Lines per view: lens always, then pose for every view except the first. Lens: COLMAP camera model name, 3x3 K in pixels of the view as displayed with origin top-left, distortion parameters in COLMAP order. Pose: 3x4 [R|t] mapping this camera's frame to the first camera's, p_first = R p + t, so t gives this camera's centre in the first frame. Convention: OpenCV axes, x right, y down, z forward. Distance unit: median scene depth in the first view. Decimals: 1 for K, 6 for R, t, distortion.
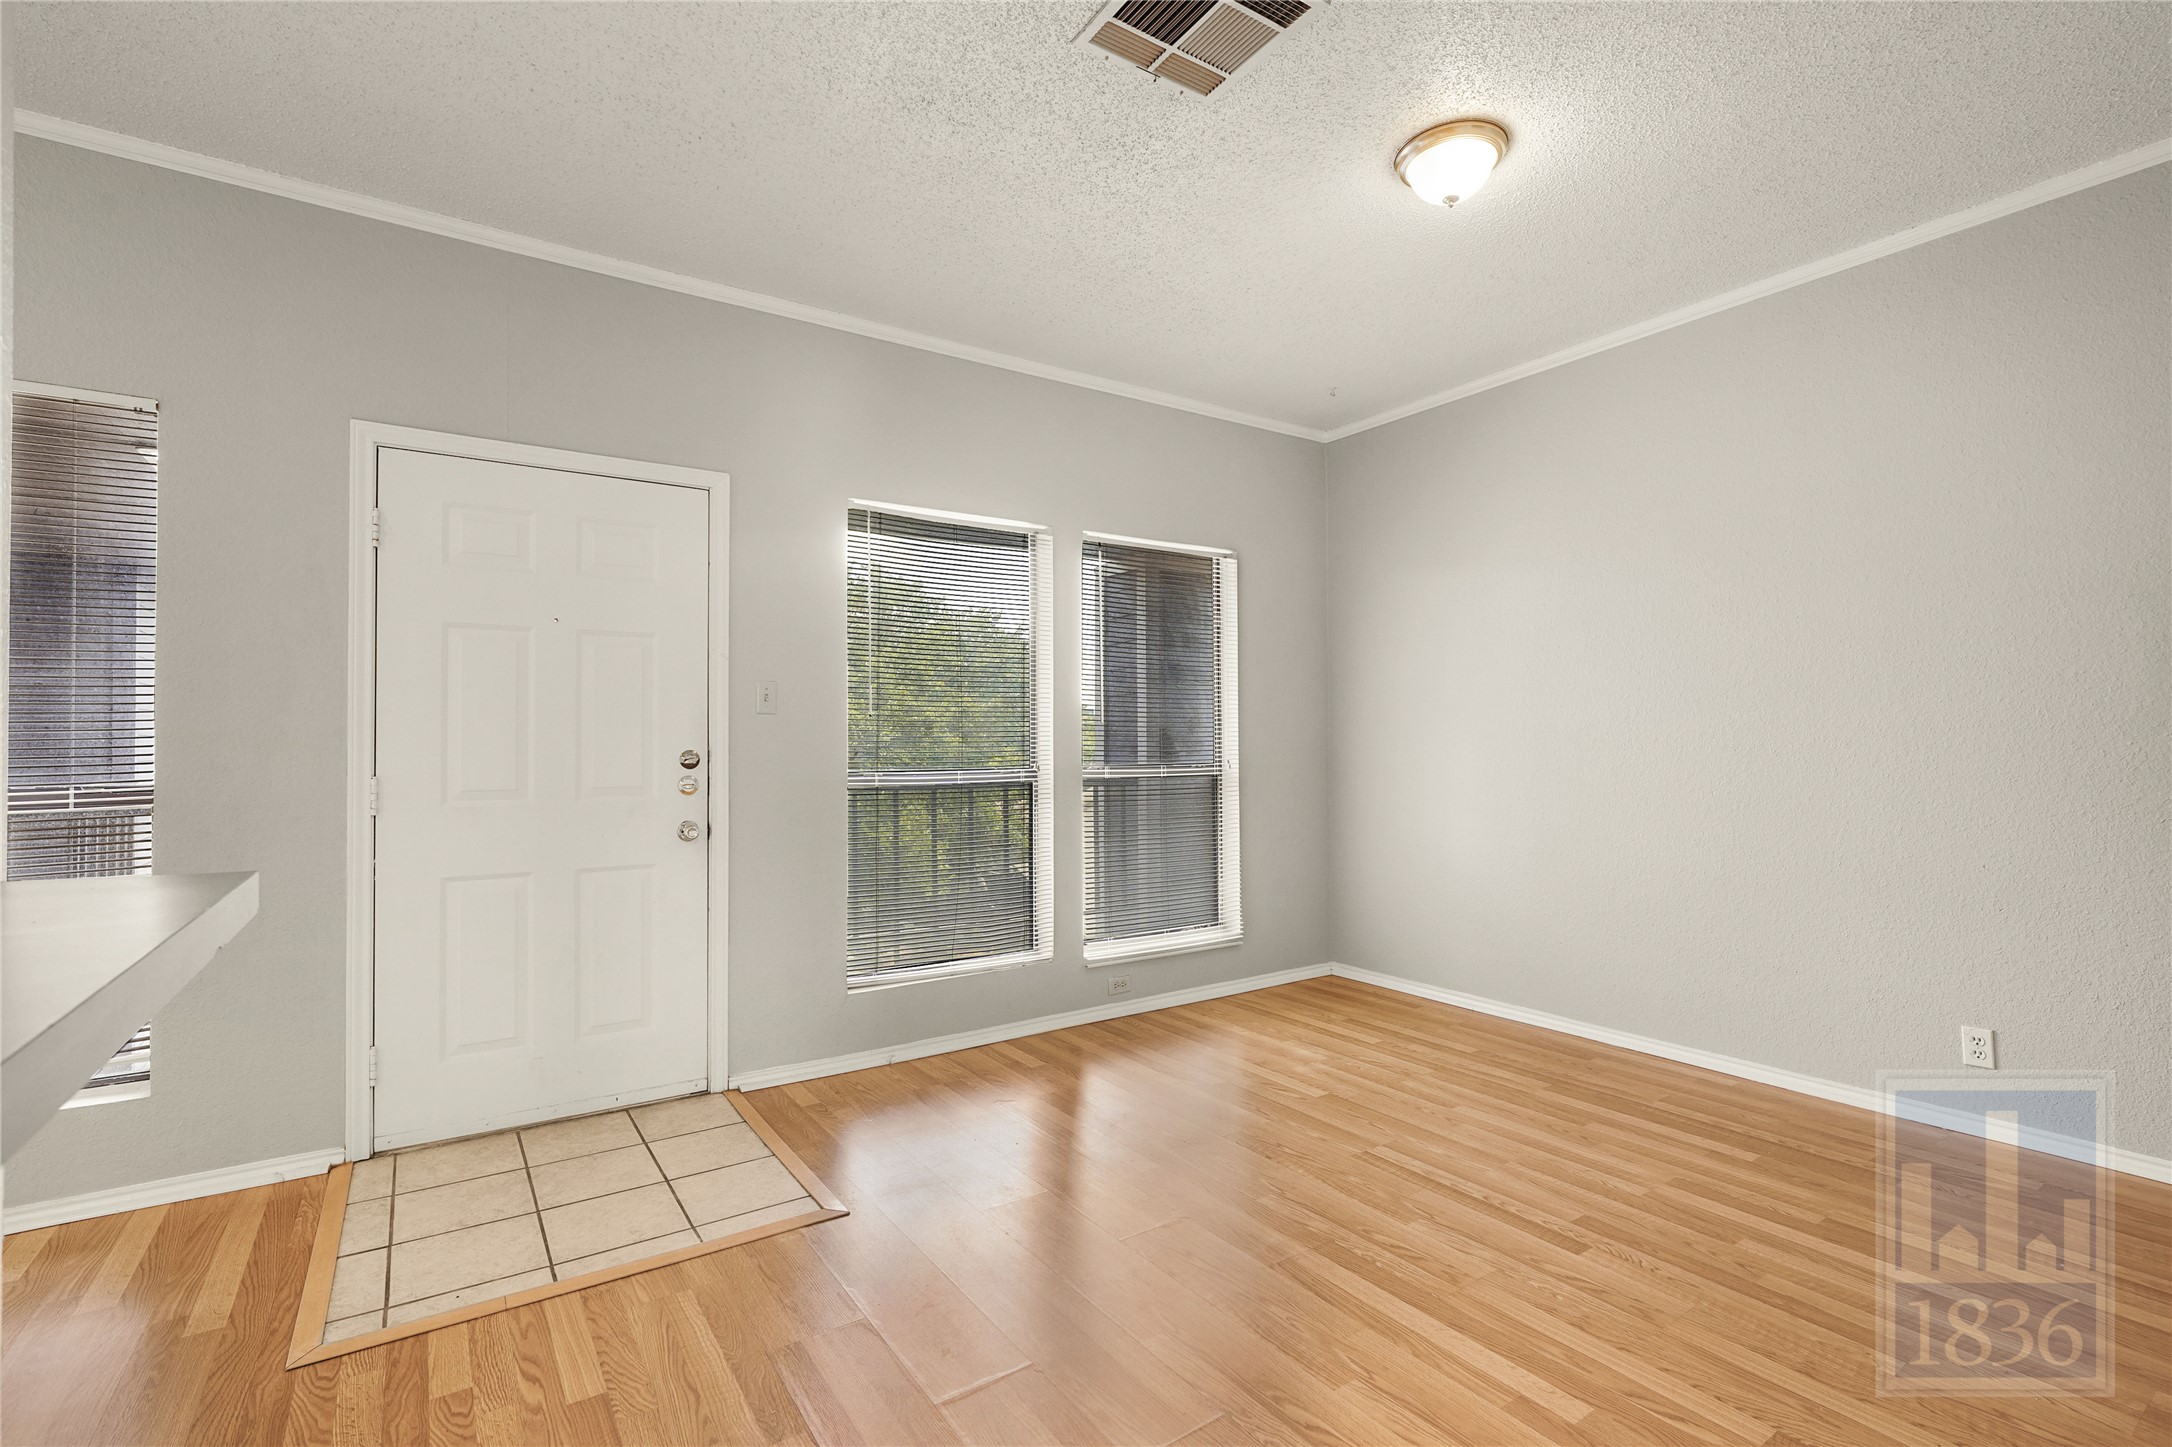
lens RADIAL K [[973.1, 0, 1078.8], [0, 973.1, 729.6], [0, 0, 1]] dist [-0.004318, 0.000026]
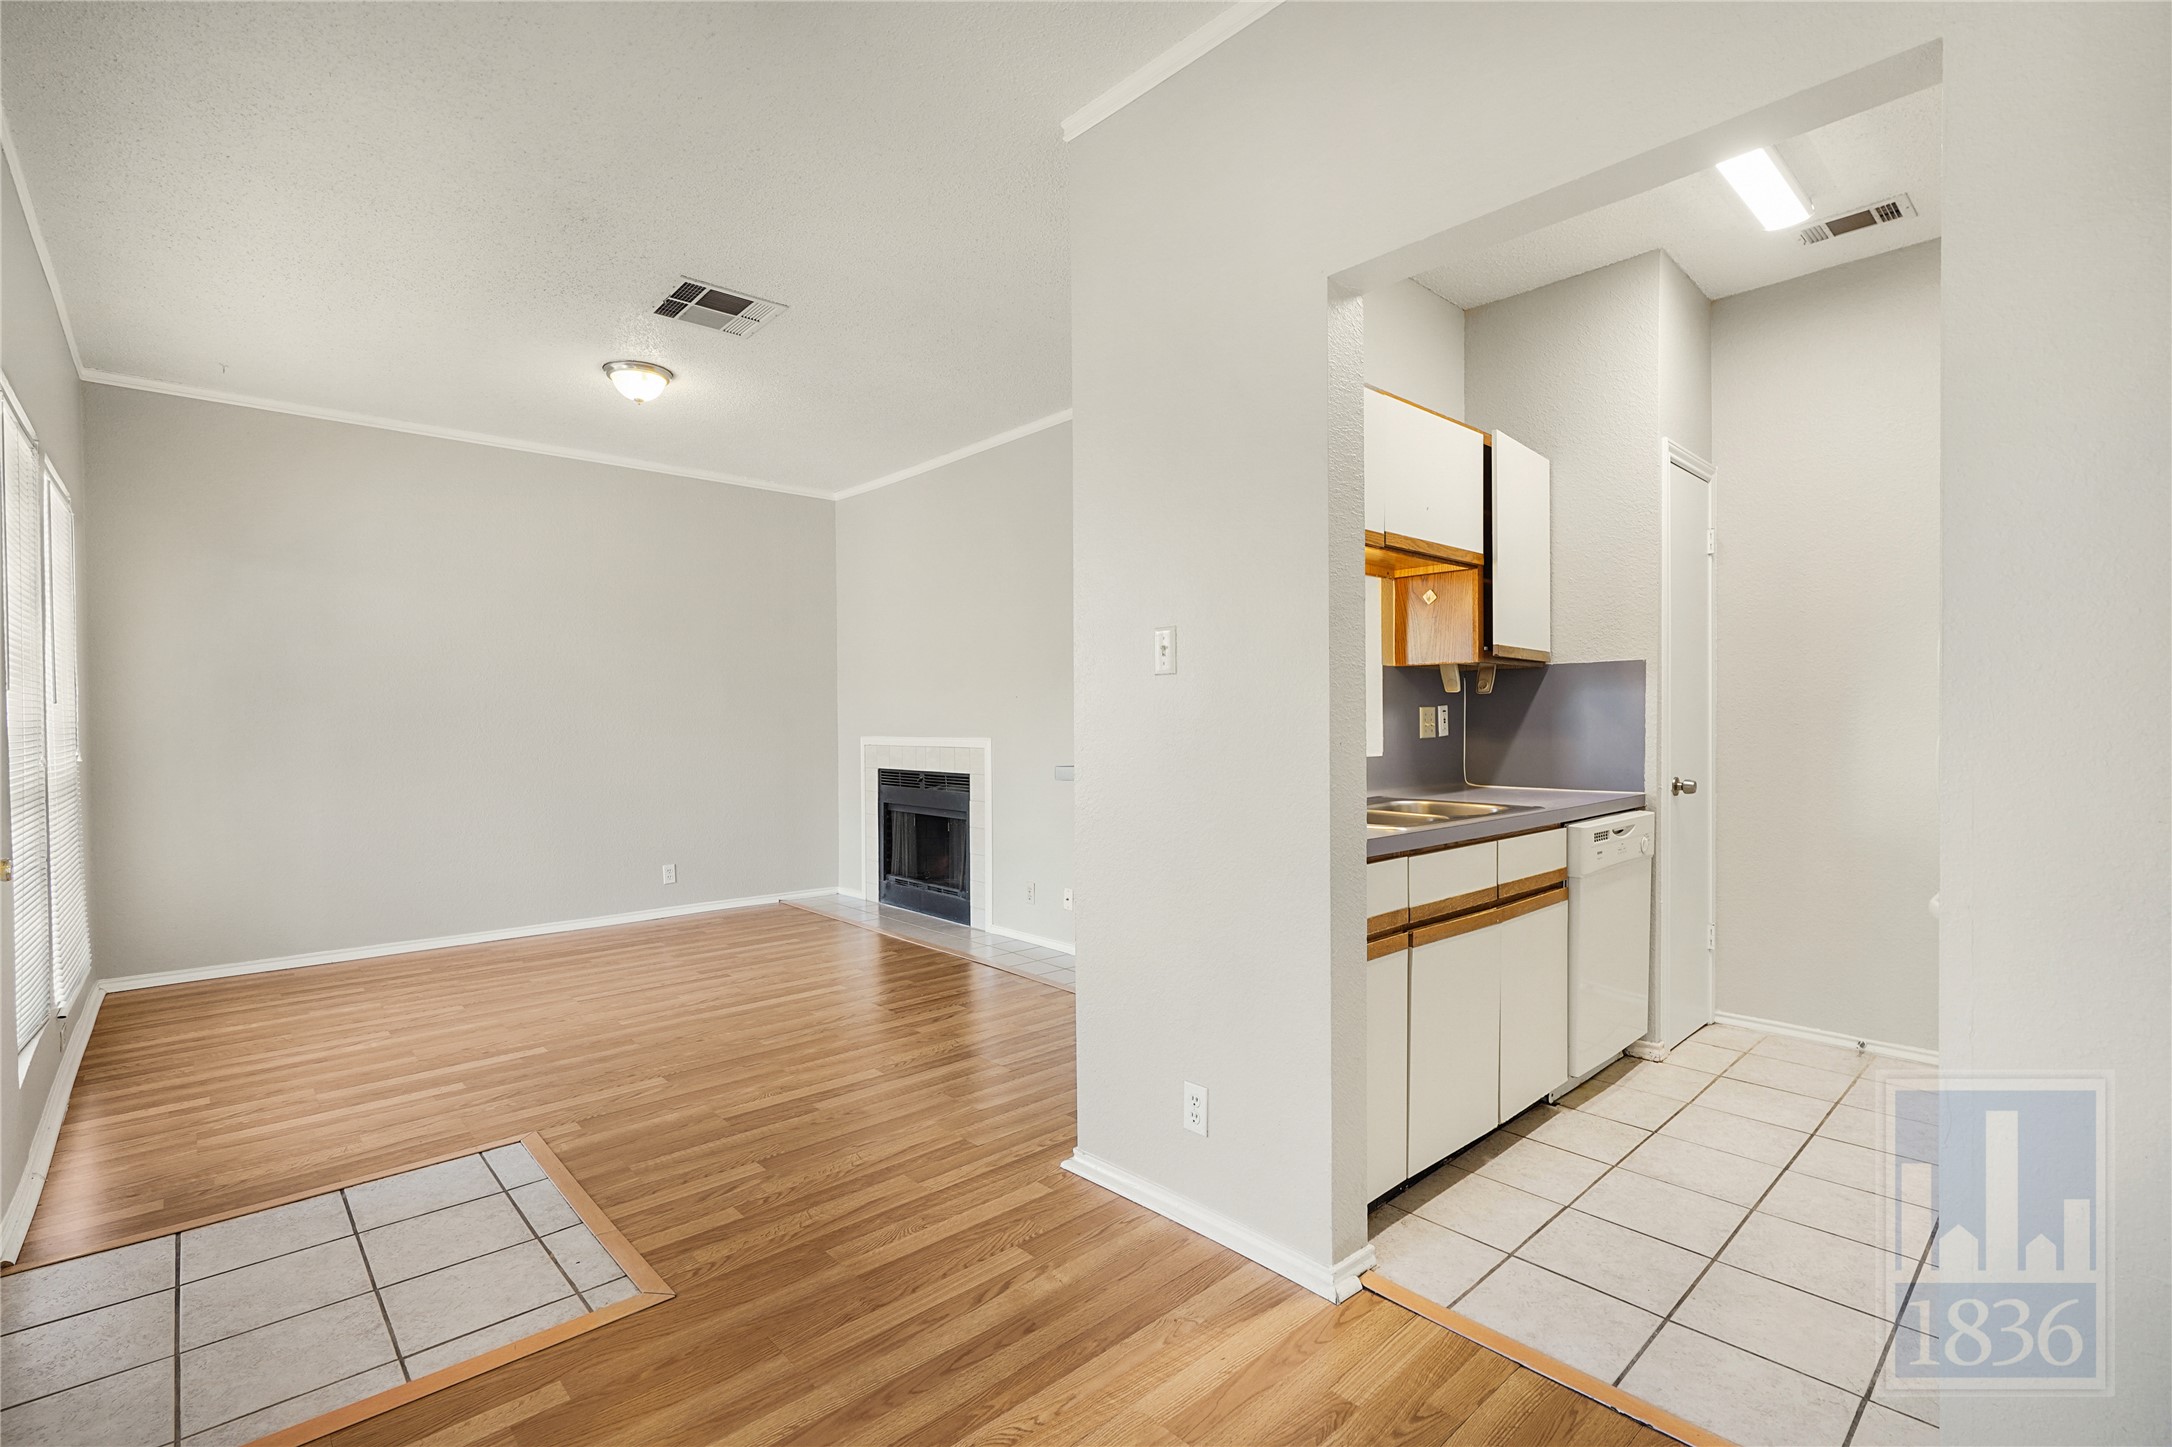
lens RADIAL K [[971.4, 0, 1073.4], [0, 971.4, 730.1], [0, 0, 1]] dist [-0.001537, 0.000030]
pose [[-0.144958, -0.004770, 0.989426, -1.245809], [-0.009810, 0.999946, 0.003383, 0.005969], [-0.989389, -0.009216, -0.144997, 0.454163]]
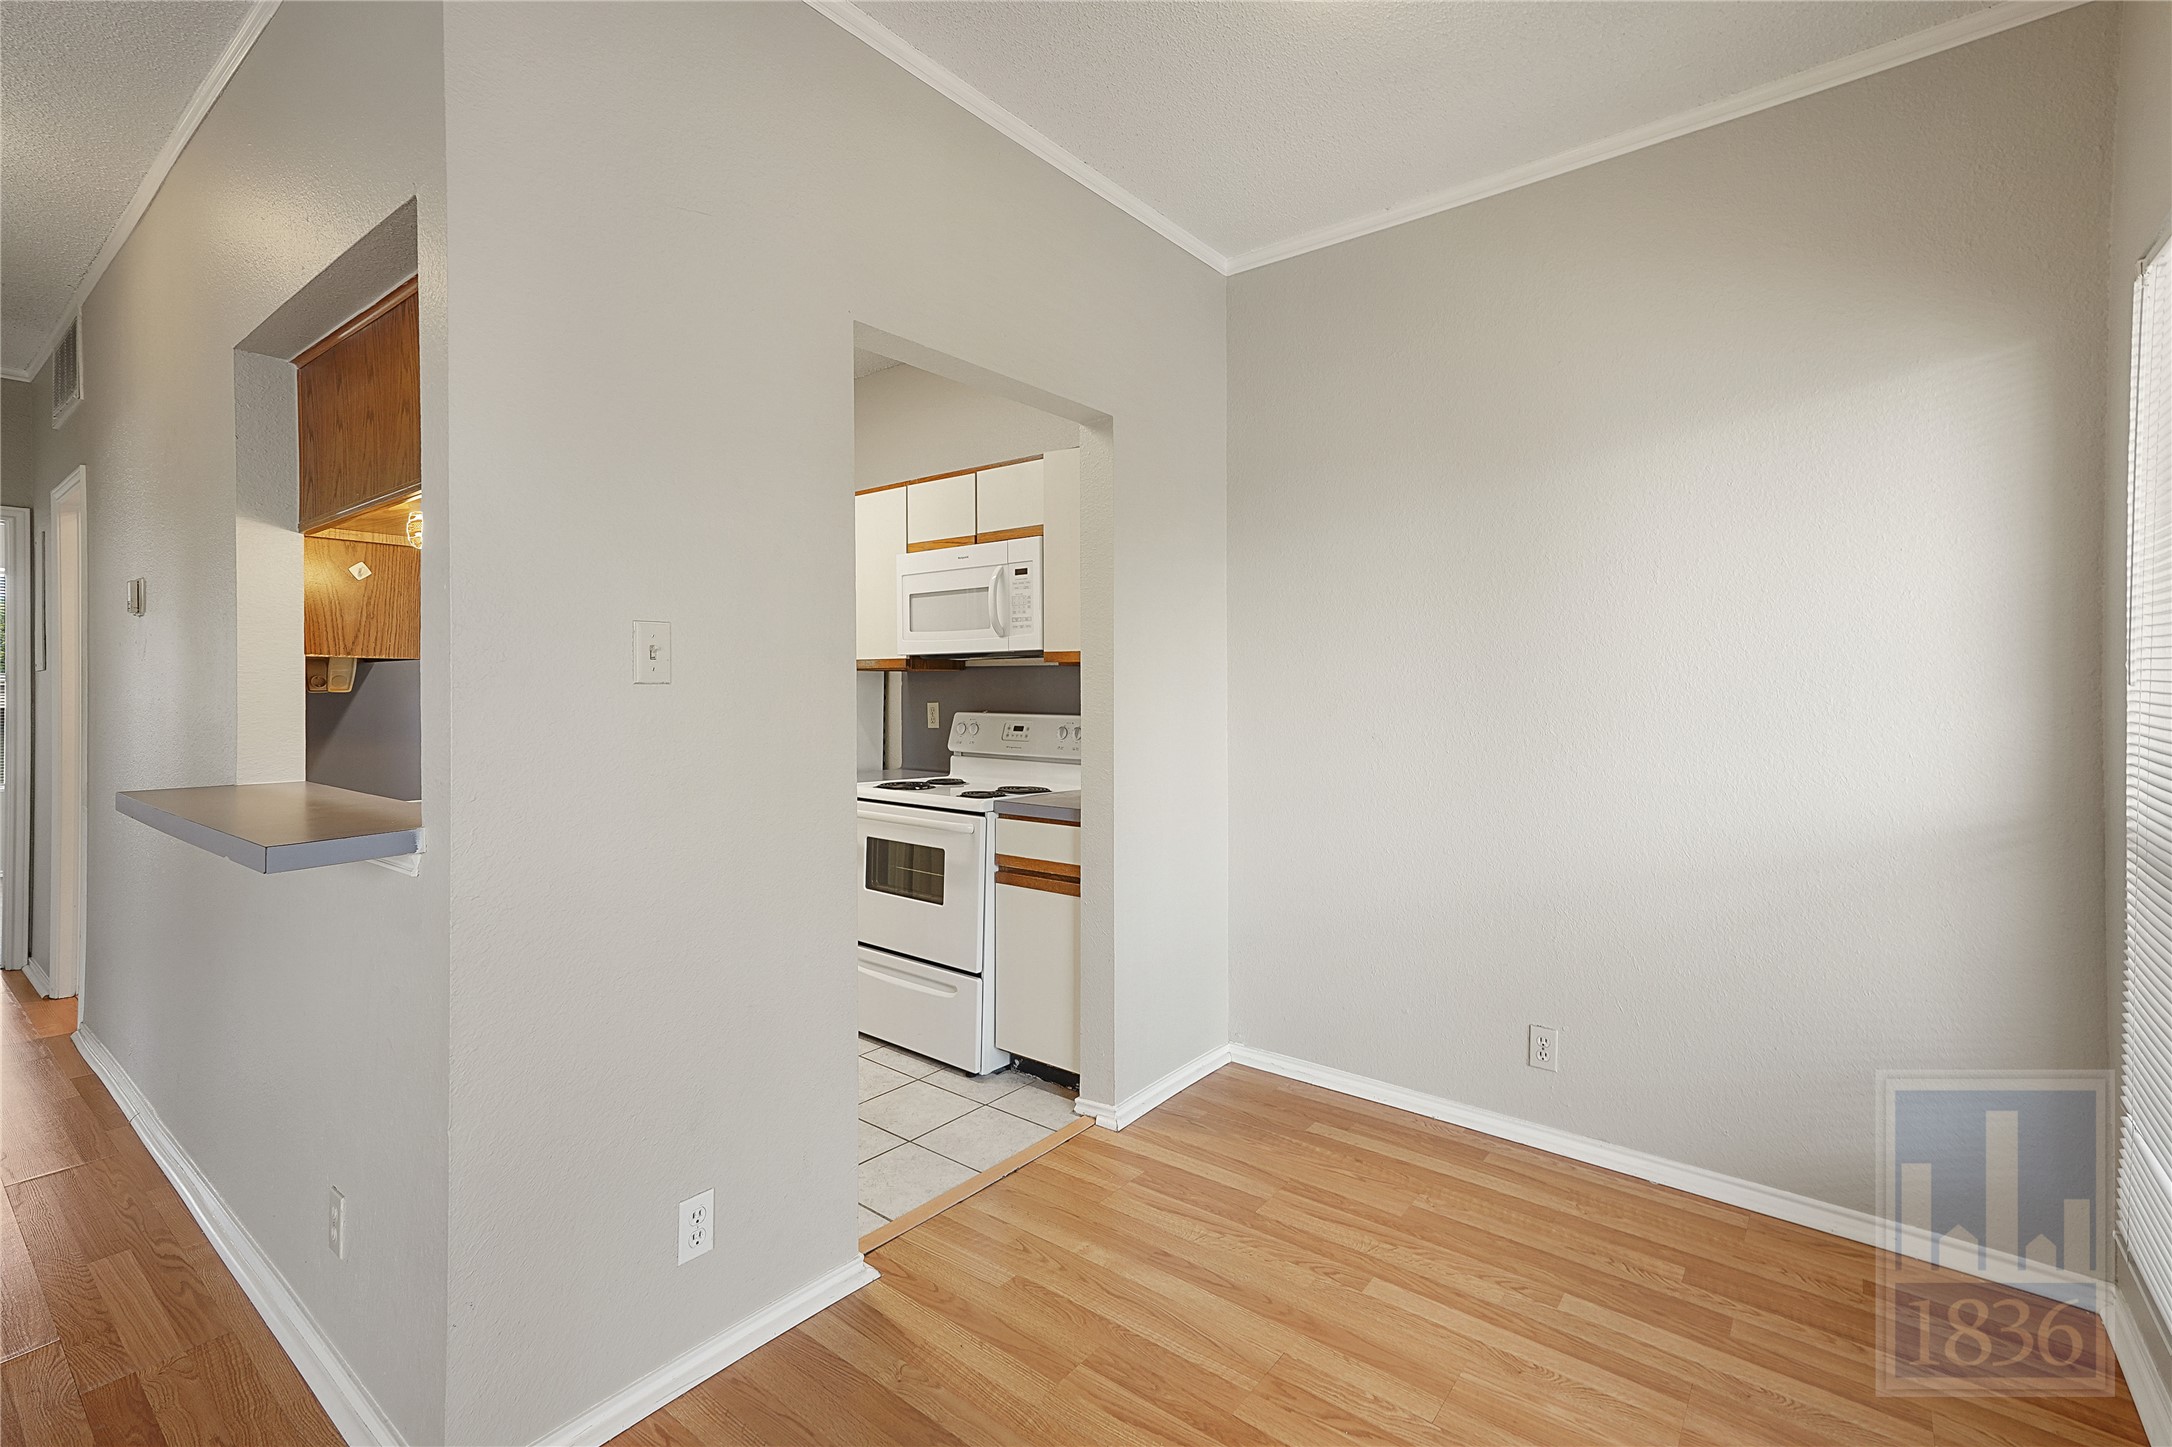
lens RADIAL K [[964.7, 0, 1070.4], [0, 964.7, 688.6], [0, 0, 1]] dist [-0.000213, 0.000041]
pose [[-0.958032, 0.004943, -0.286617, -0.535047], [0.010529, 0.999783, -0.017953, -0.019516], [0.286467, -0.020217, -0.957877, 0.913987]]
